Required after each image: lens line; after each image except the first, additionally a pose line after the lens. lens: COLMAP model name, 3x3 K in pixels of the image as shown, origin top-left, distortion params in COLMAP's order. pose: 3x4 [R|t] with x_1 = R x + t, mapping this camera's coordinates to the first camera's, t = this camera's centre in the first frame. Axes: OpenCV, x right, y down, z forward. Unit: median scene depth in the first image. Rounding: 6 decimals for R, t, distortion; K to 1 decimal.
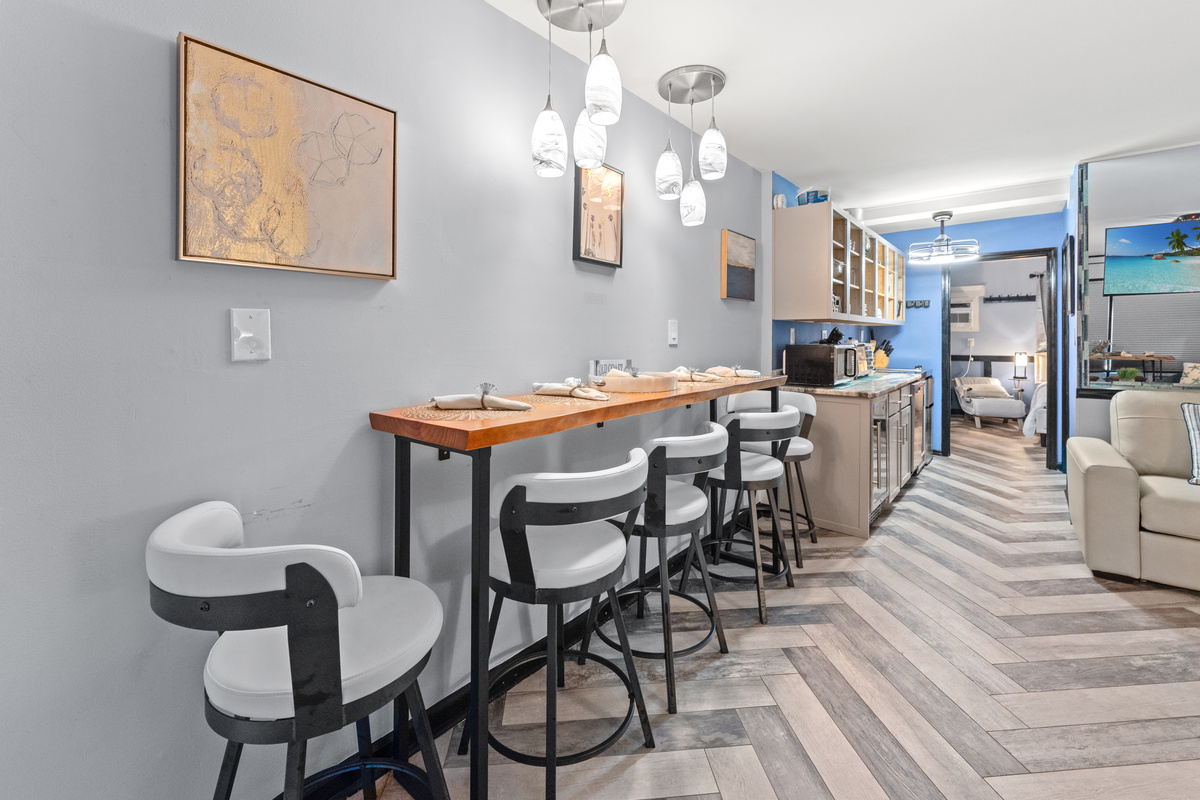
lens RADIAL K [[492.7, 0, 597.6], [0, 492.7, 347.8], [0, 0, 1]] dist [-0.001153, 0.000017]
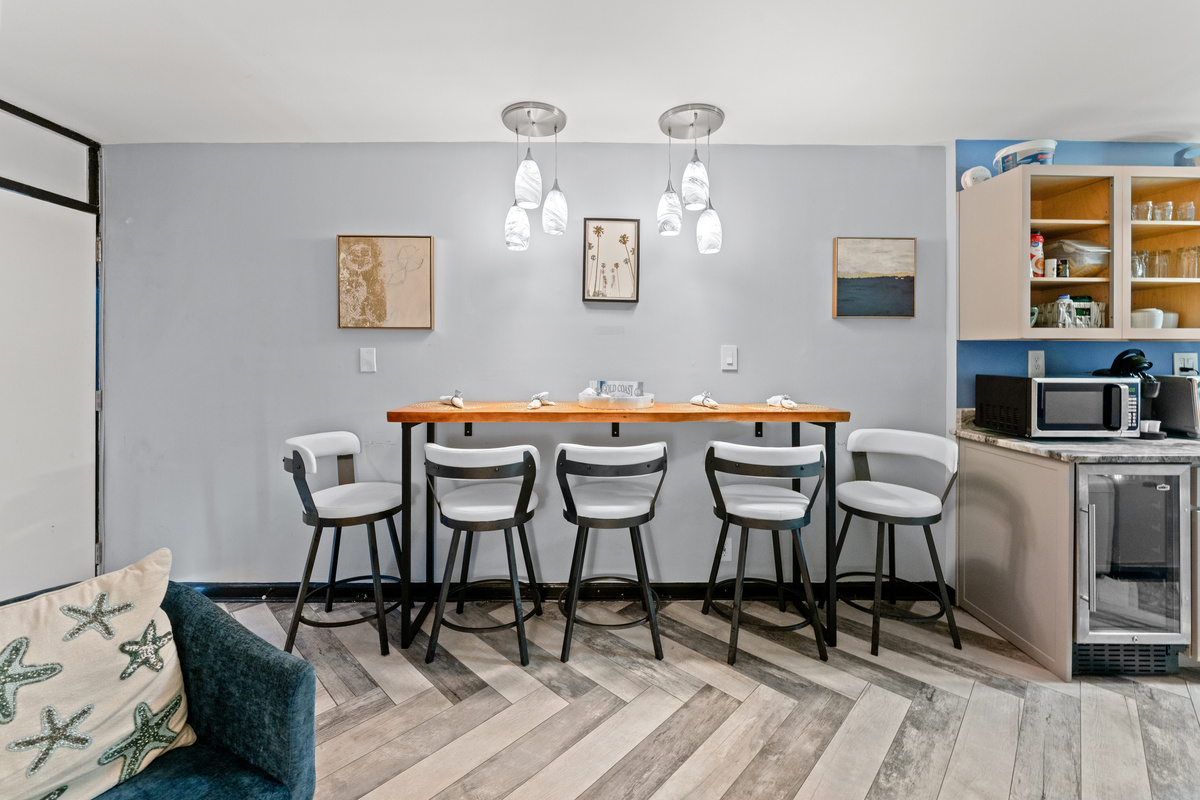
lens RADIAL K [[479.3, 0, 594.0], [0, 479.3, 365.6], [0, 0, 1]] dist [-0.002152, -0.000294]
pose [[0.668000, 0.022122, -0.743833, 0.825511], [-0.020486, 0.999726, 0.011335, -0.024510], [0.743880, 0.007667, 0.668270, 0.173709]]
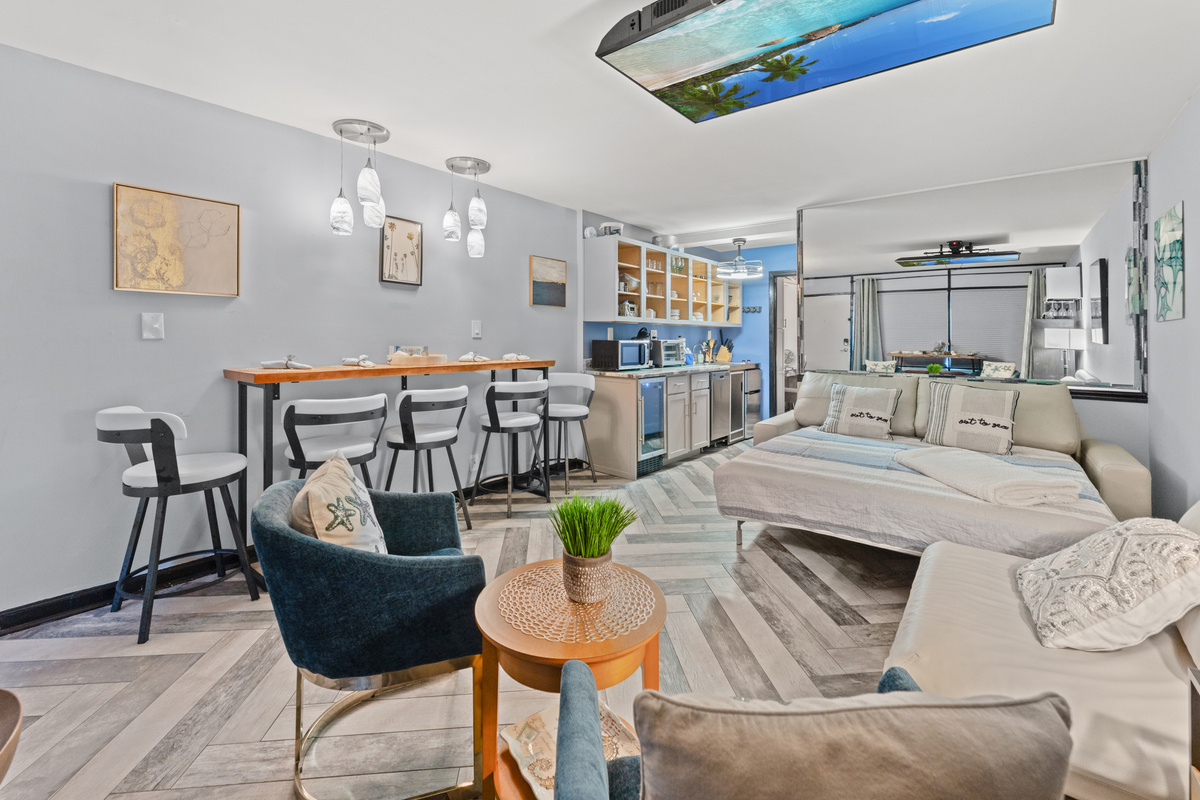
lens RADIAL K [[493.8, 0, 583.4], [0, 493.8, 353.8], [0, 0, 1]] dist [-0.001242, 0.000047]
pose [[0.999911, 0.012386, 0.004960, 0.547799], [-0.012458, 0.999814, 0.014742, 0.018525], [-0.004777, -0.014802, 0.999879, -0.533932]]
